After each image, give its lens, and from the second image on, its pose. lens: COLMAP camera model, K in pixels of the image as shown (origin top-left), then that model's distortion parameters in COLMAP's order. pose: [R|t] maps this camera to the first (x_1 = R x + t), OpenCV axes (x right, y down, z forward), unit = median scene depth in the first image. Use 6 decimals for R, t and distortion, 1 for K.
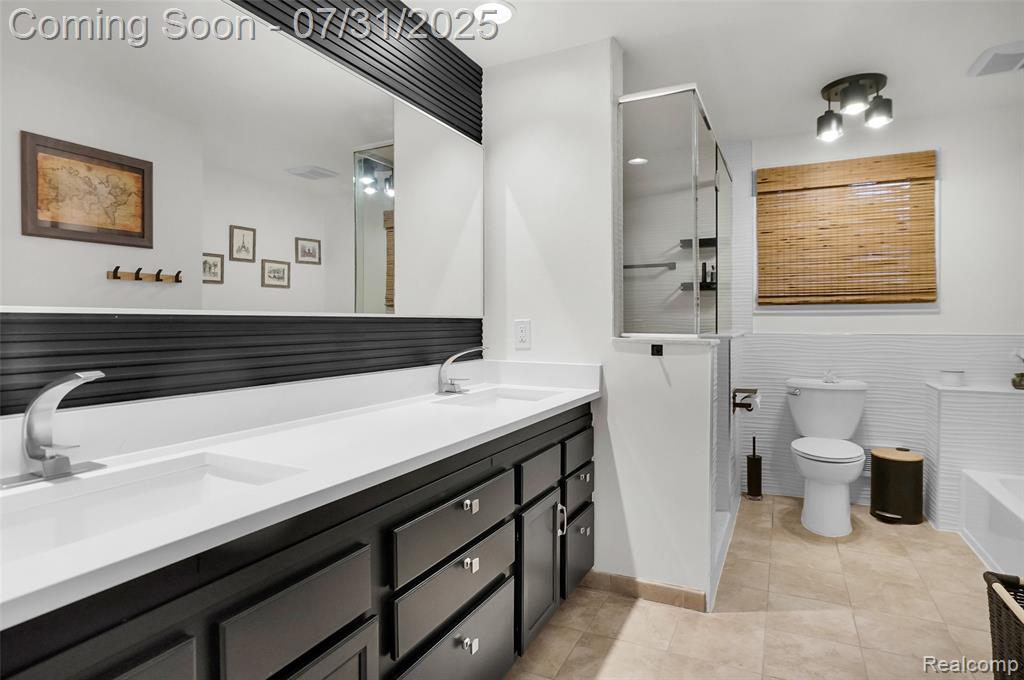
lens RADIAL K [[579.7, 0, 514.3], [0, 579.7, 333.6], [0, 0, 1]] dist [-0.002333, 0.018283]
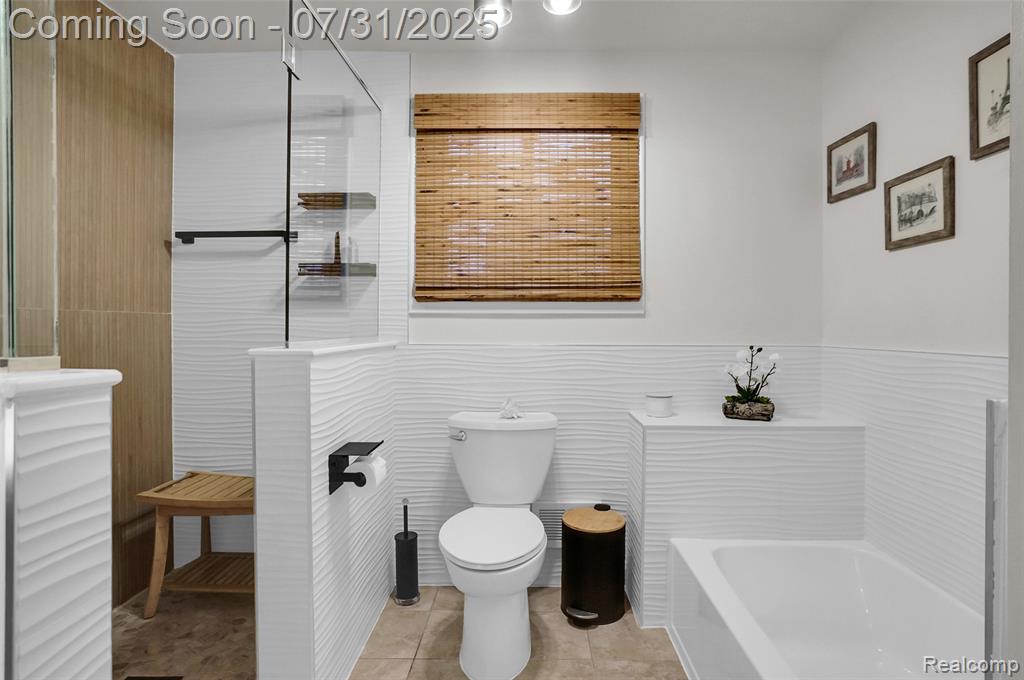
lens RADIAL K [[533.2, 0, 512.0], [0, 533.2, 340.0], [0, 0, 1]] dist [-0.001290, 0.000023]
pose [[0.927639, -0.002710, 0.373469, 0.318105], [0.001268, 0.999991, 0.004106, -0.007894], [-0.373477, -0.003335, 0.927633, 0.430697]]
